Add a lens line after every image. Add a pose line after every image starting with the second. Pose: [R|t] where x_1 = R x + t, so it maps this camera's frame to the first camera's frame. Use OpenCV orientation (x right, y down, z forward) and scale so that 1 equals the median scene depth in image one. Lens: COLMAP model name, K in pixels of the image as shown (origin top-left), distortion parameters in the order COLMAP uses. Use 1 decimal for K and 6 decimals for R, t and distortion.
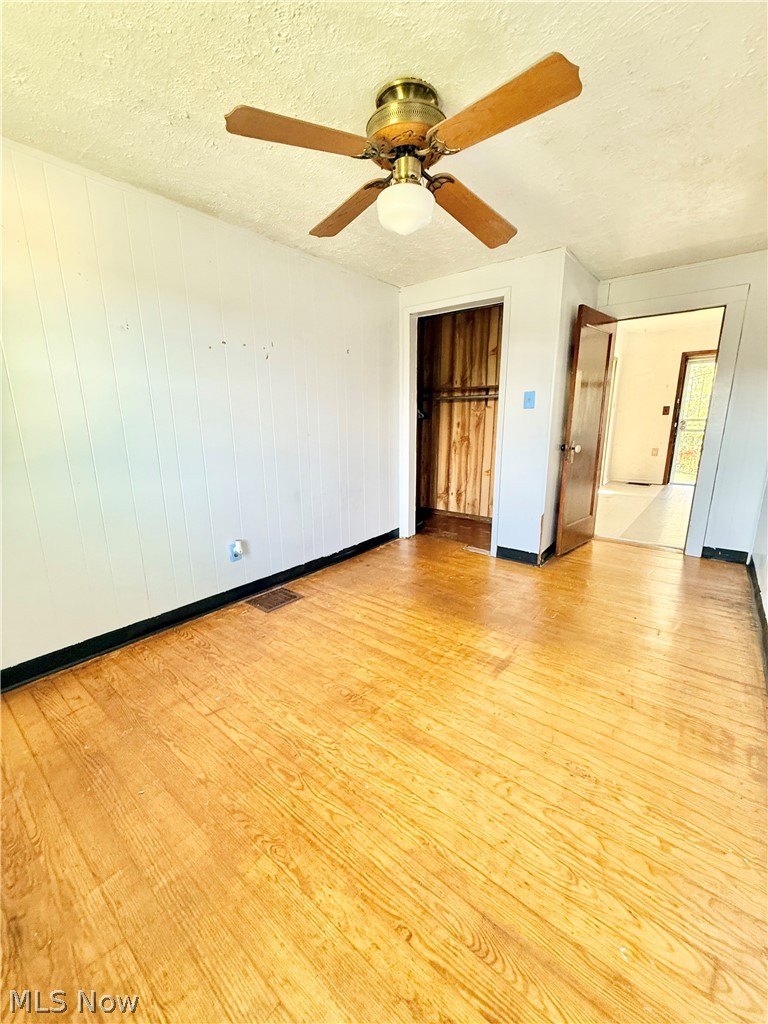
lens RADIAL K [[409.6, 0, 384.0], [0, 409.6, 512.0], [0, 0, 1]] dist [-0.001441, -0.000165]
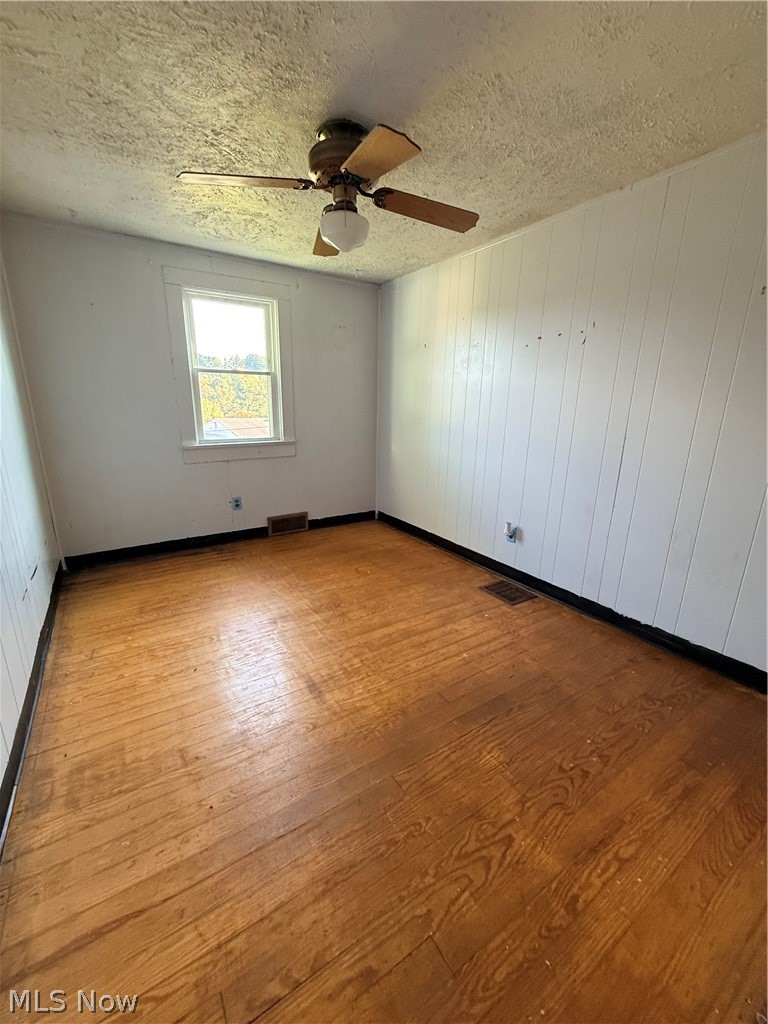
lens RADIAL K [[409.6, 0, 384.0], [0, 409.6, 512.0], [0, 0, 1]] dist [-0.001441, -0.000165]
pose [[-0.312502, 0.248573, -0.916817, 0.841251], [-0.230080, 0.916610, 0.326940, -0.270098], [0.921632, 0.313111, -0.229250, 1.062562]]
